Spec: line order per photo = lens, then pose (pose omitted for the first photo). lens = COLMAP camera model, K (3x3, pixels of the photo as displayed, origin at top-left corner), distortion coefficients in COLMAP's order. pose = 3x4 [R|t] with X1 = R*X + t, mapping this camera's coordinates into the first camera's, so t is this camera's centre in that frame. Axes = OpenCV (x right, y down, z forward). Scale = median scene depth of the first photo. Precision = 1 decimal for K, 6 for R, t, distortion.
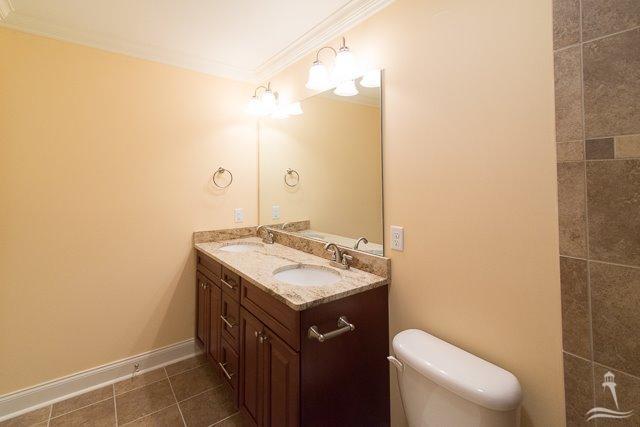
lens RADIAL K [[294.5, 0, 309.0], [0, 294.5, 174.5], [0, 0, 1]] dist [0.002173, 0.000275]
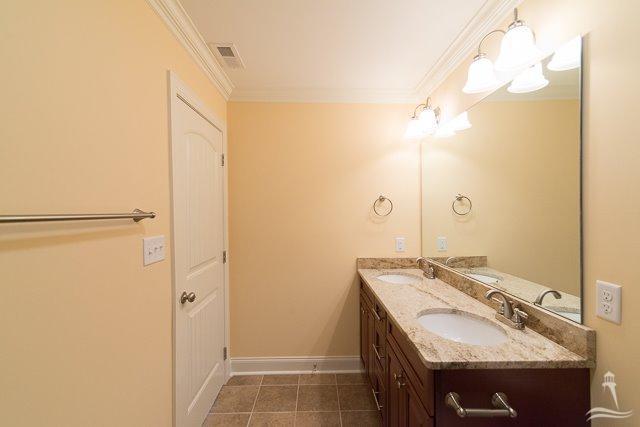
lens RADIAL K [[284.2, 0, 320.0], [0, 284.2, 213.5], [0, 0, 1]] dist [0.002910, 0.000127]
pose [[0.822055, 0.000324, -0.569408, 0.101274], [0.024891, 0.999023, 0.036505, -0.005609], [0.568864, -0.044182, 0.821244, 0.116181]]
